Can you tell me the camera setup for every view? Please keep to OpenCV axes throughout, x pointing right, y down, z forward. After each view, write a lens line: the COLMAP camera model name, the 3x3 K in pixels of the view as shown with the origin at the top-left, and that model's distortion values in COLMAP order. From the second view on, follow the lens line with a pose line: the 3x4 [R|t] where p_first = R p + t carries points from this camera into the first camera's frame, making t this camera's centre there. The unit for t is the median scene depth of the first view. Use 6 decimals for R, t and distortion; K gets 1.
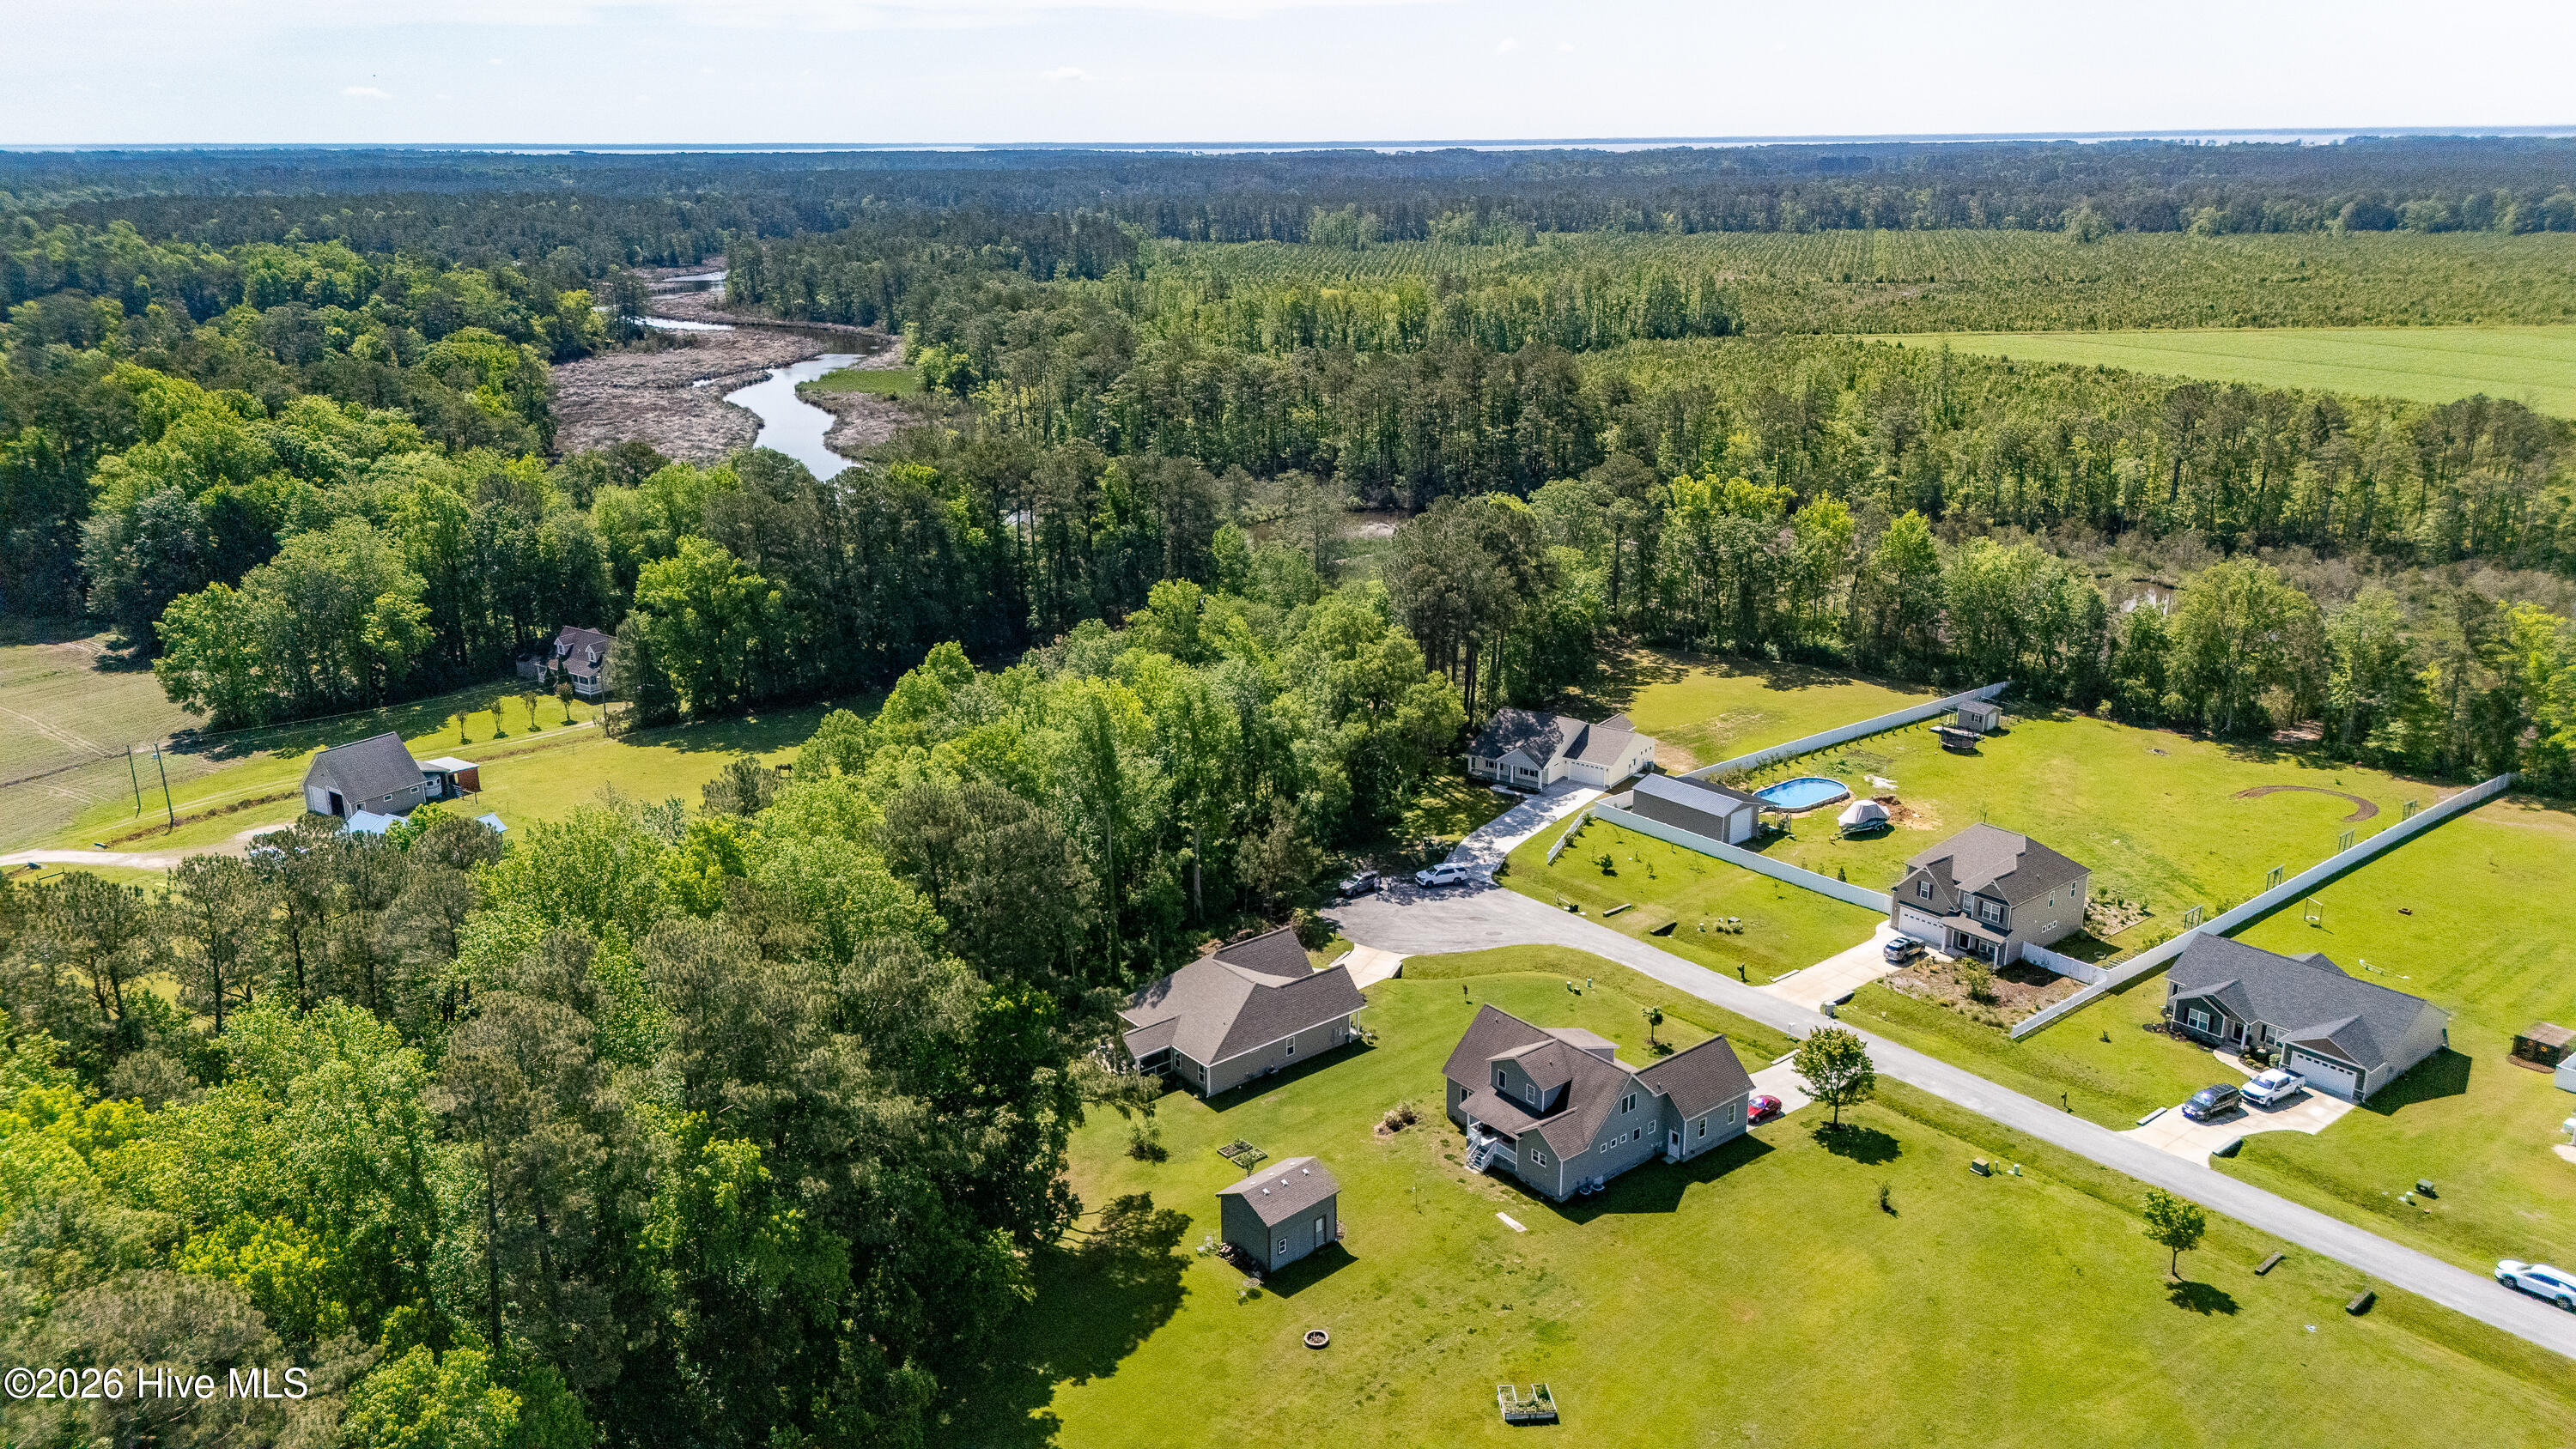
lens RADIAL K [[1887.7, 0, 1284.1], [0, 1887.7, 732.5], [0, 0, 1]] dist [0.074895, -0.071659]
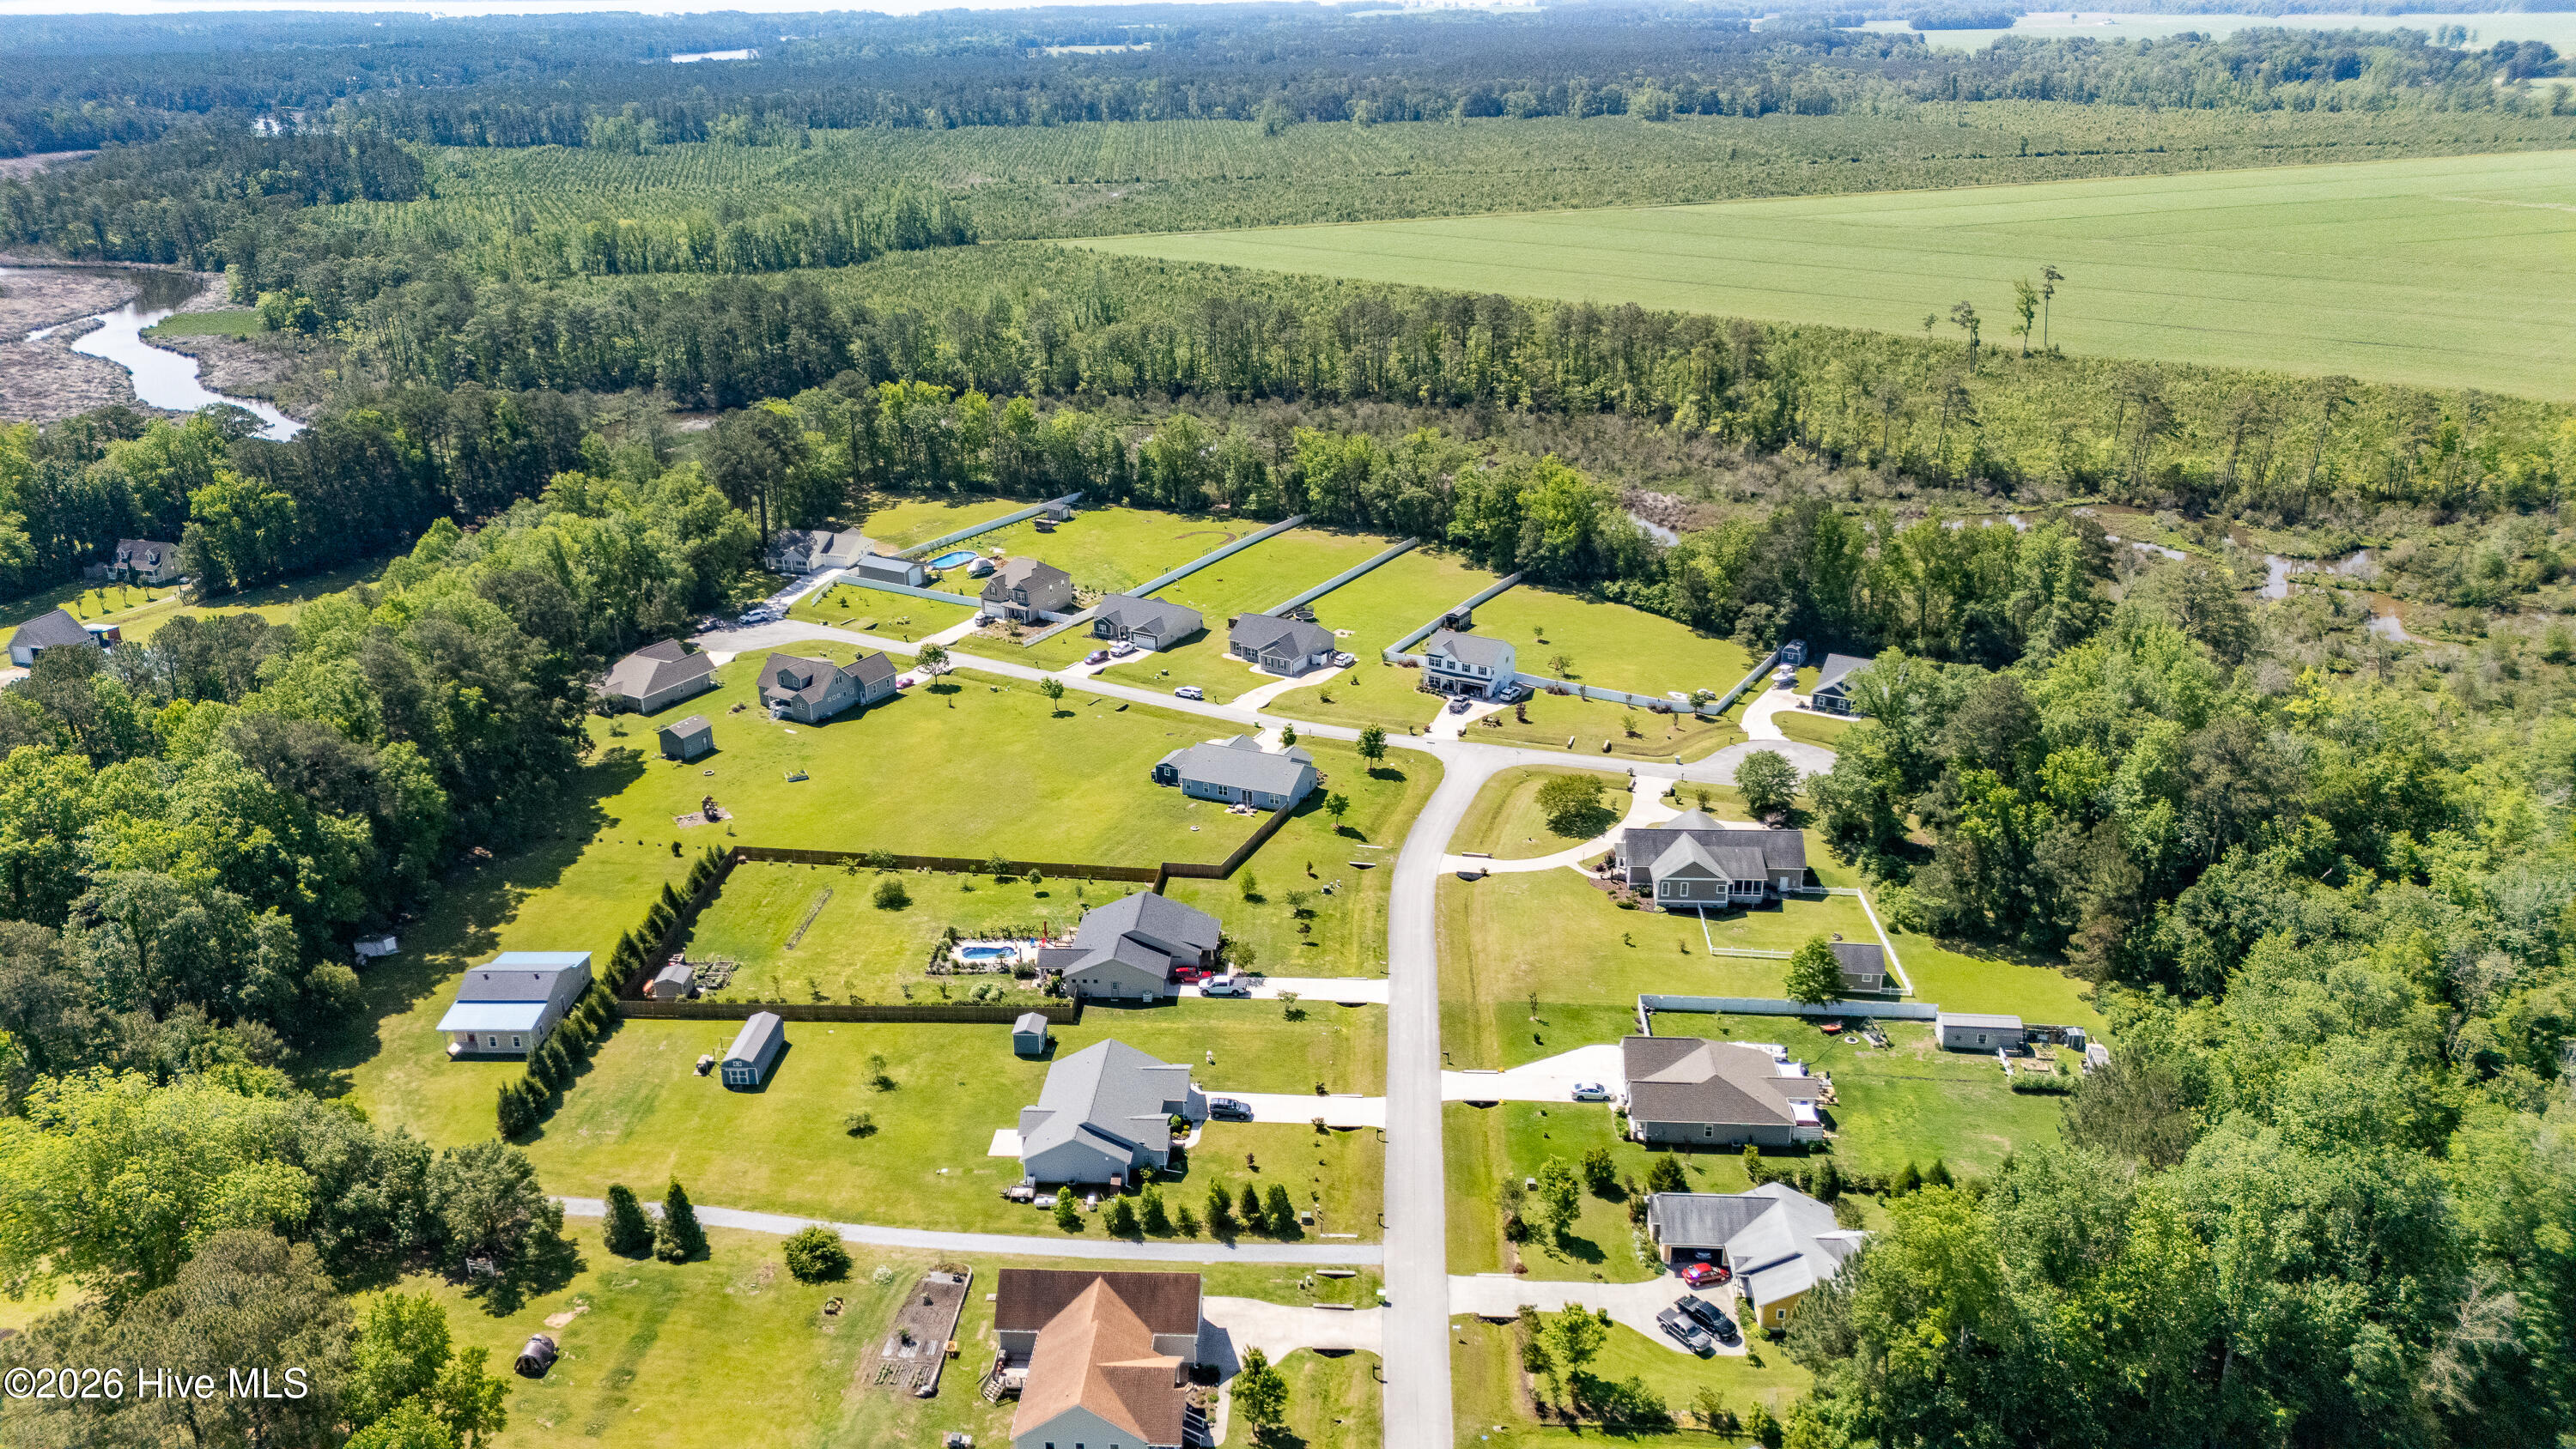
lens RADIAL K [[1887.7, 0, 1284.1], [0, 1887.7, 732.5], [0, 0, 1]] dist [0.074895, -0.071659]
pose [[0.939135, -0.131751, 0.317281, -0.028006], [0.108862, 0.990073, 0.088903, 0.063047], [-0.325845, -0.048952, 0.944155, -0.766251]]
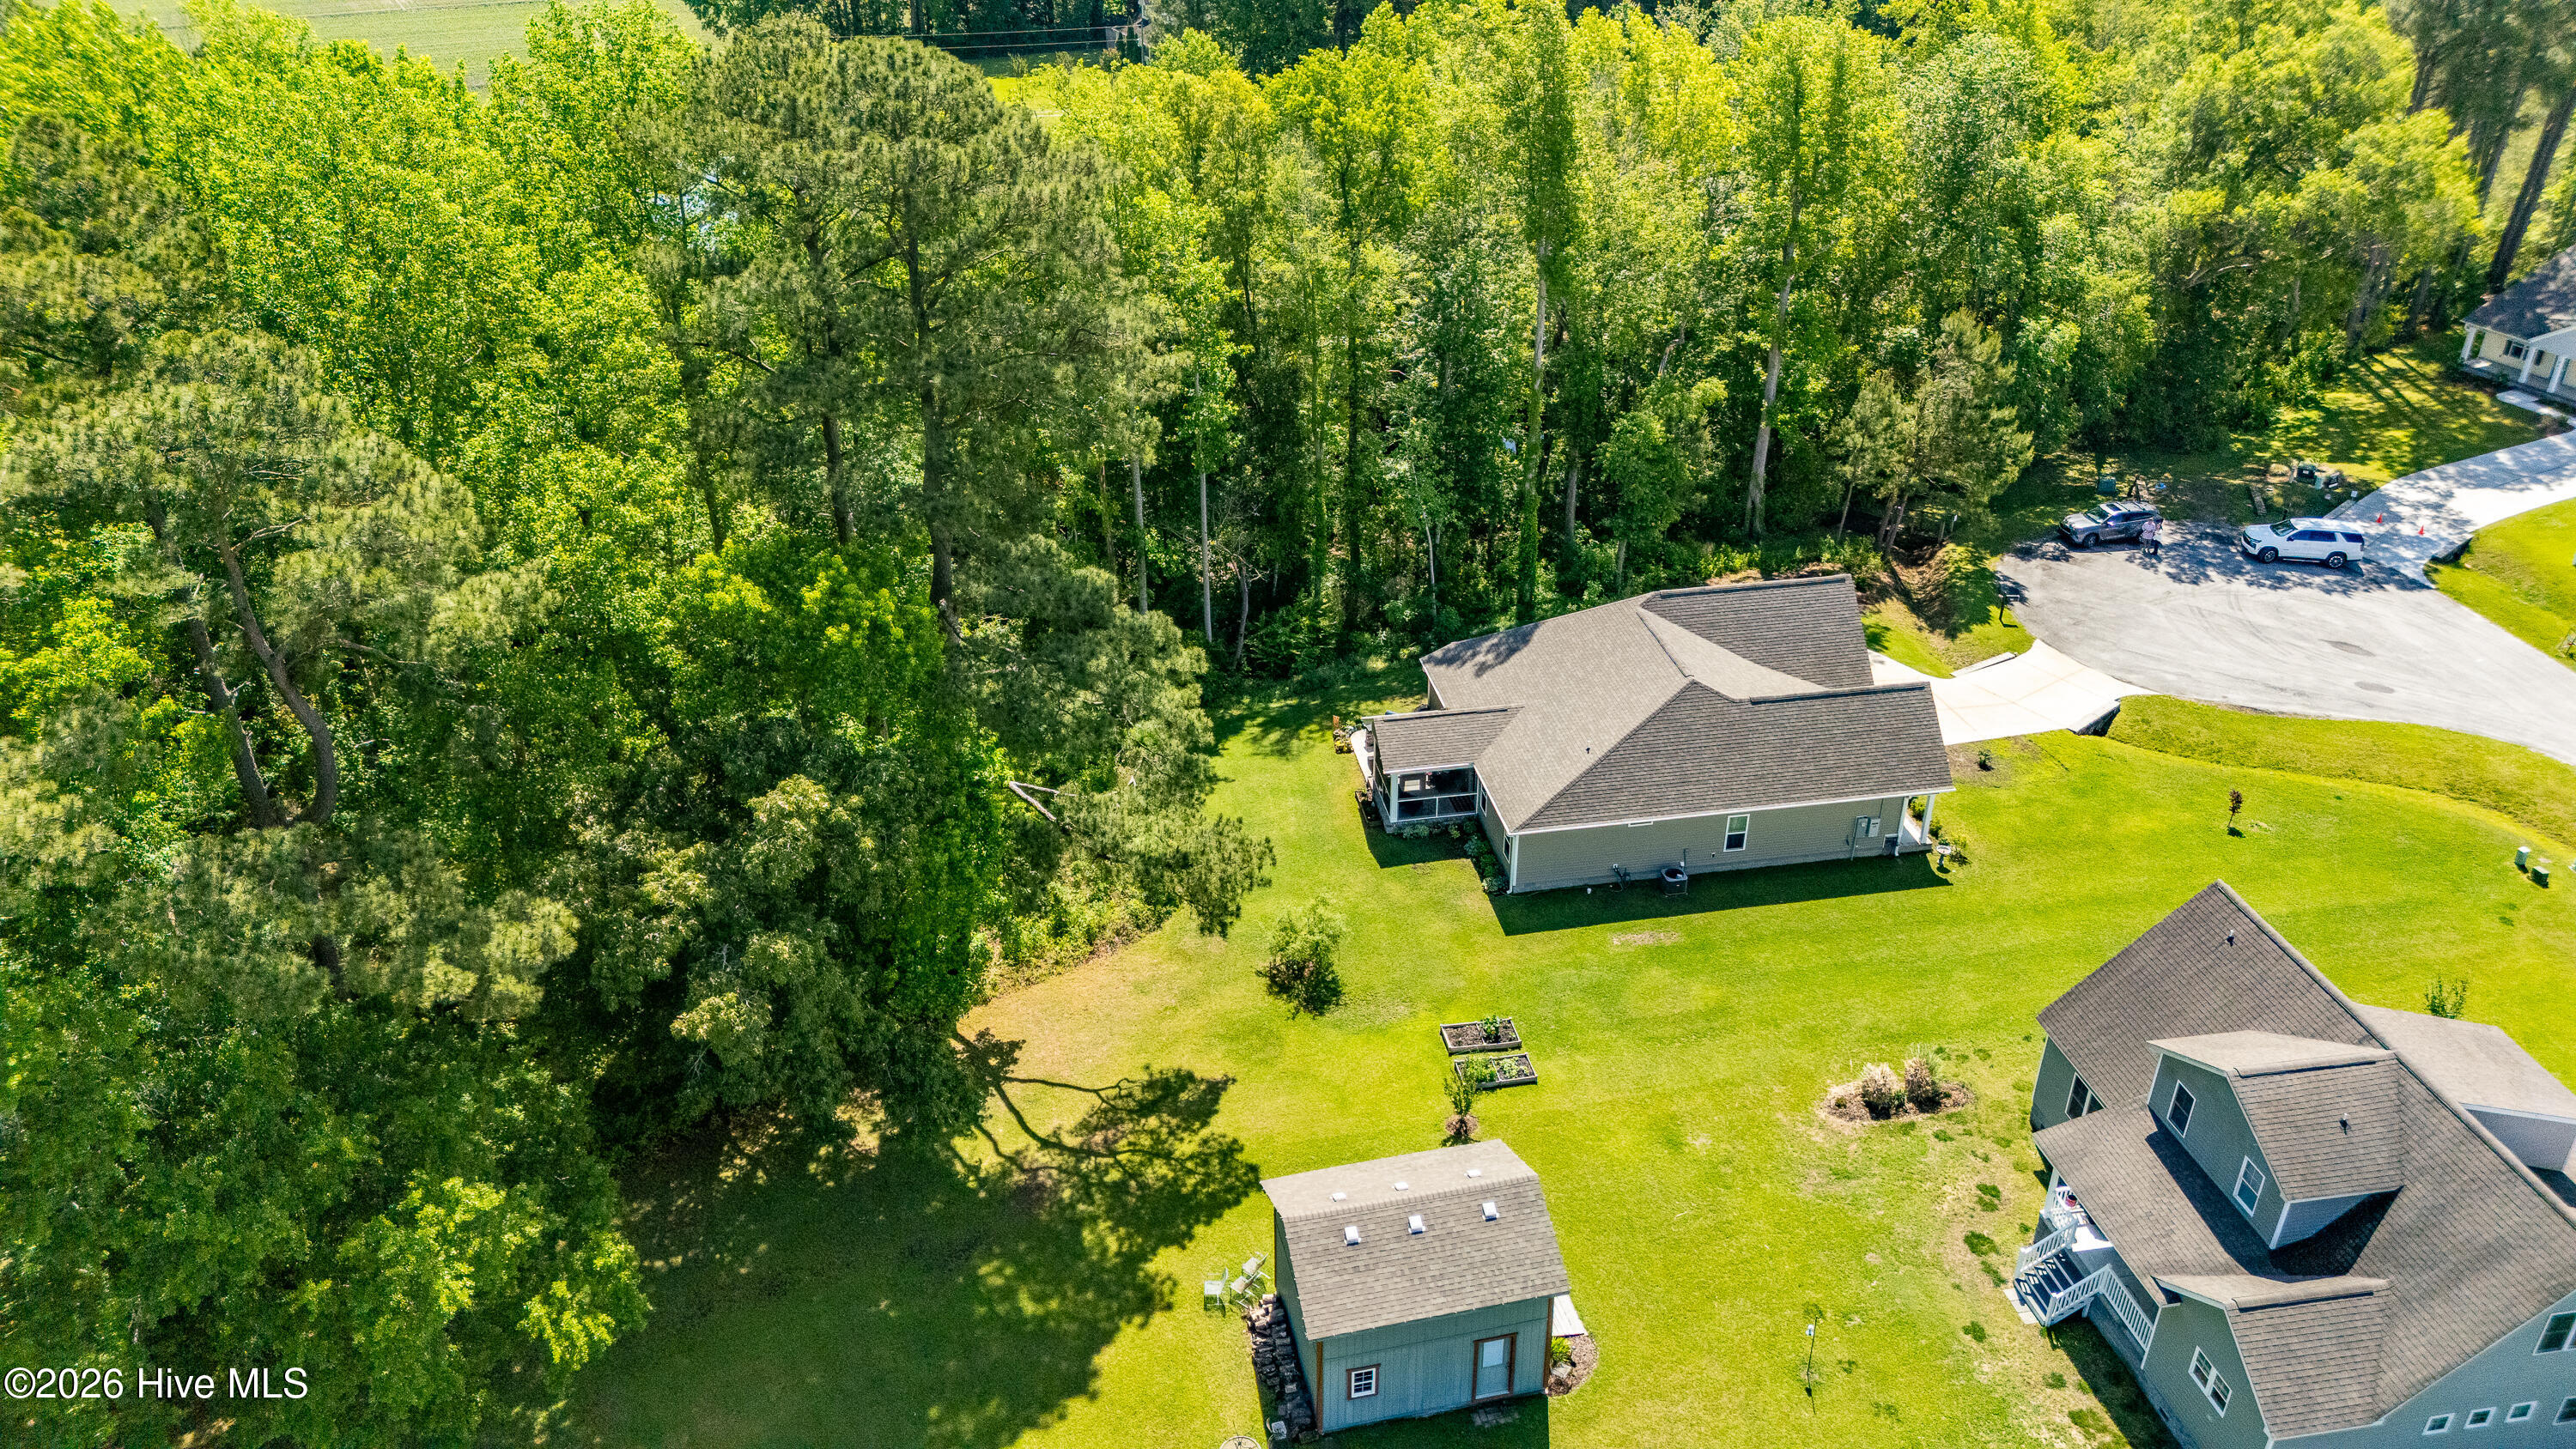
lens RADIAL K [[1863.5, 0, 1276.9], [0, 1863.5, 748.4], [0, 0, 1]] dist [0.074720, -0.060206]
pose [[0.872031, 0.253496, -0.418691, 0.056922], [-0.147449, 0.951749, 0.269135, 0.027567], [0.466713, -0.172958, 0.867332, 0.359440]]
